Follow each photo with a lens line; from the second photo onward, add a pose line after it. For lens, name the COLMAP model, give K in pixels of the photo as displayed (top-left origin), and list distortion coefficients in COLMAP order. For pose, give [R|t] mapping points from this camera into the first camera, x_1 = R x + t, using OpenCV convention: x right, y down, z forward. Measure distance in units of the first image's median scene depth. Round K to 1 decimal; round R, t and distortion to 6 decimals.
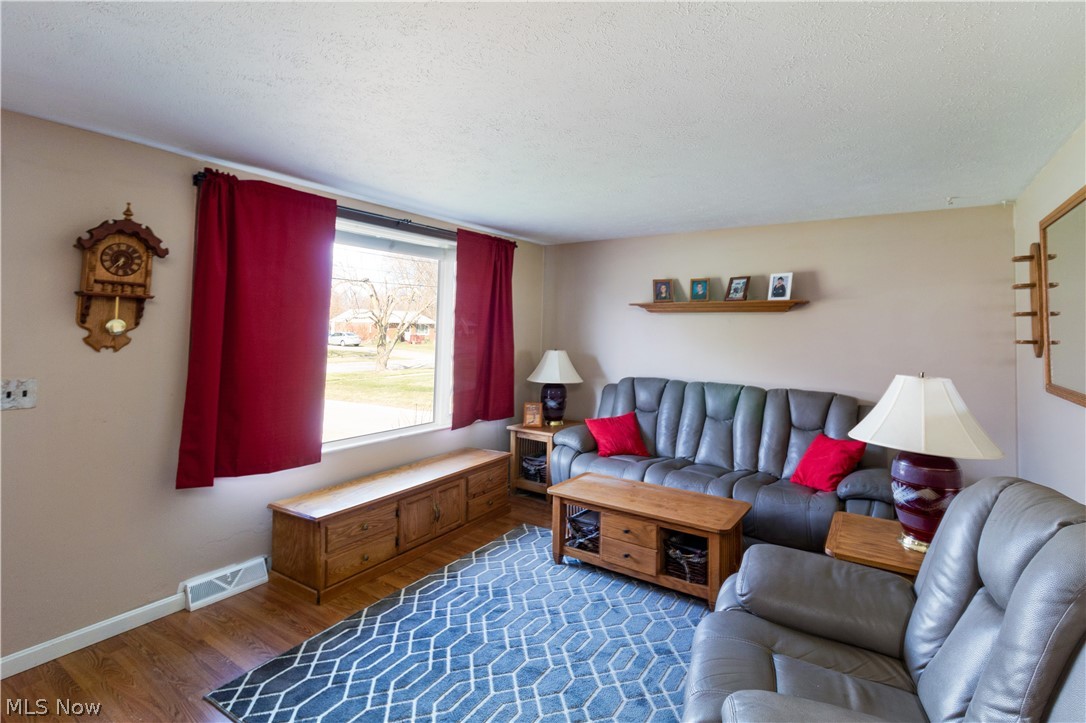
lens RADIAL K [[525.7, 0, 544.8], [0, 525.7, 299.7], [0, 0, 1]] dist [0.002726, 0.000348]
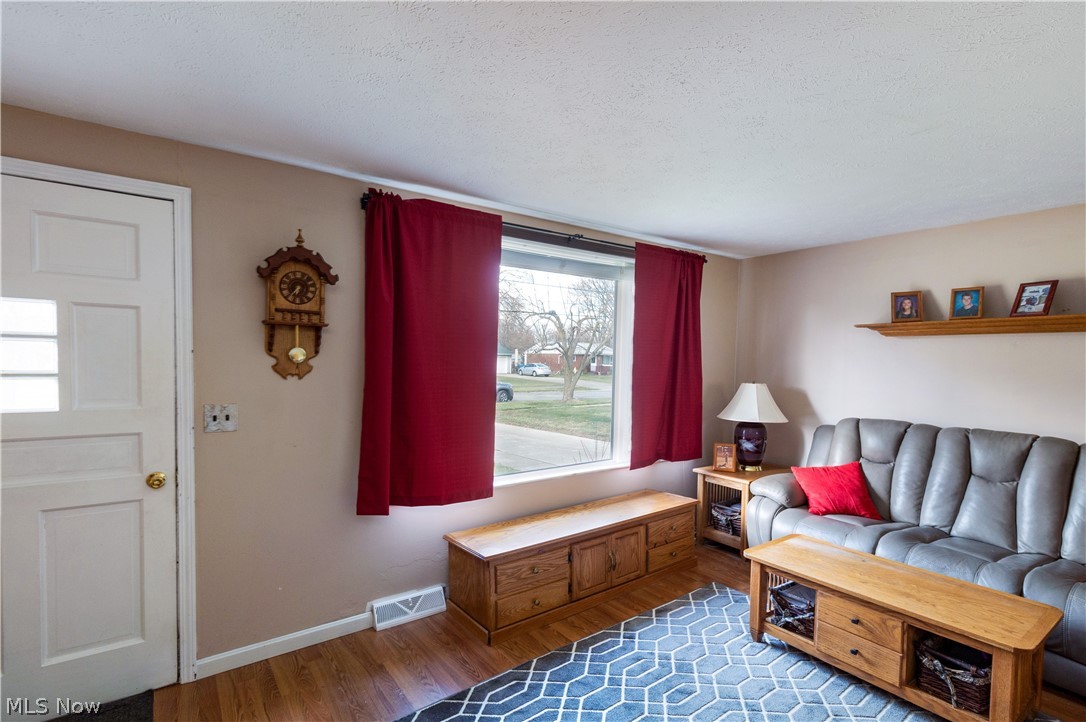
lens RADIAL K [[524.7, 0, 556.9], [0, 524.7, 380.6], [0, 0, 1]] dist [0.002830, 0.000729]
pose [[0.947448, 0.010867, -0.319726, -0.012821], [0.019235, 0.995680, 0.090840, 0.014868], [0.319332, -0.092216, 0.943145, 0.160654]]
